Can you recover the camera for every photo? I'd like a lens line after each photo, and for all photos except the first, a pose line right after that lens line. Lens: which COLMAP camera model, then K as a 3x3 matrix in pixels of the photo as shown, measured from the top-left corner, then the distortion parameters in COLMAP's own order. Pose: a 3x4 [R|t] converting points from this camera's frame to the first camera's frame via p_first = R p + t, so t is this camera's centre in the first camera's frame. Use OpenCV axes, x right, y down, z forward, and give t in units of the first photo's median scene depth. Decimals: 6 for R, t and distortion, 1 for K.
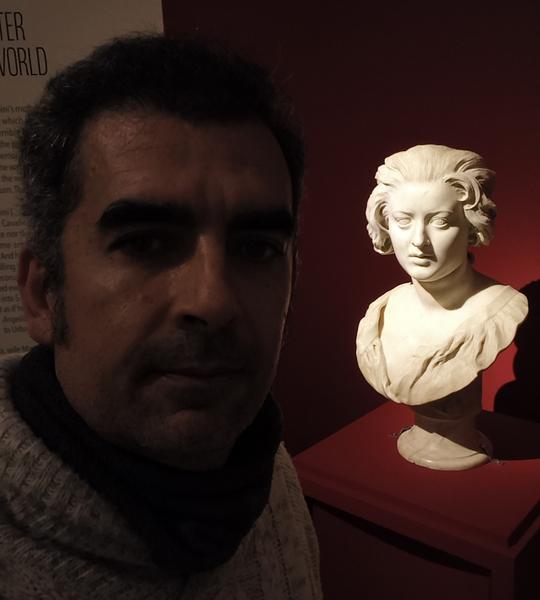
lens RADIAL K [[650.7, 0, 271.5], [0, 650.7, 297.5], [0, 0, 1]] dist [-0.006424, 0.000000]
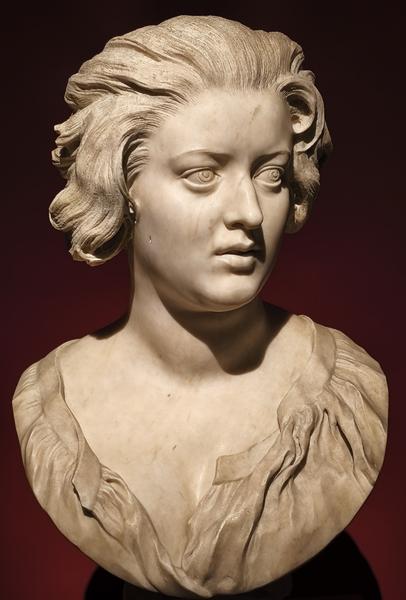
lens RADIAL K [[1241.1, 0, 203.0], [0, 1241.1, 297.5], [0, 0, 1]] dist [0.090822, 0.000000]
pose [[0.609693, -0.039806, 0.791638, -0.472296], [0.153704, 0.985718, -0.068813, 0.024212], [-0.777592, 0.163632, 0.607104, 0.493341]]
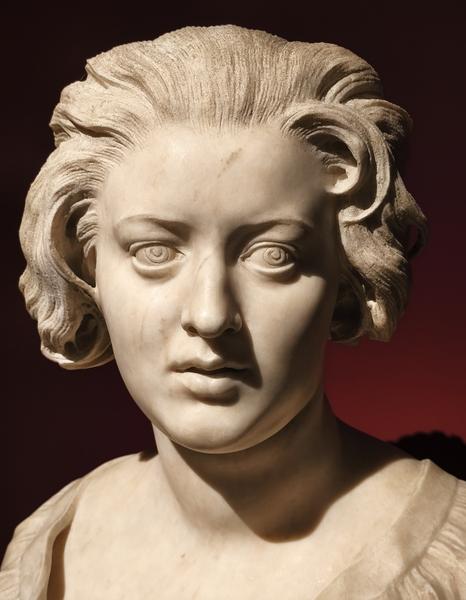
lens RADIAL K [[1000.1, 0, 233.6], [0, 1000.1, 294.5], [0, 0, 1]] dist [0.065755, 0.000000]
pose [[0.917925, 0.042642, 0.394455, 0.054977], [0.025561, 0.985786, -0.166050, -0.020057], [-0.395929, 0.162505, 0.903788, 0.567053]]
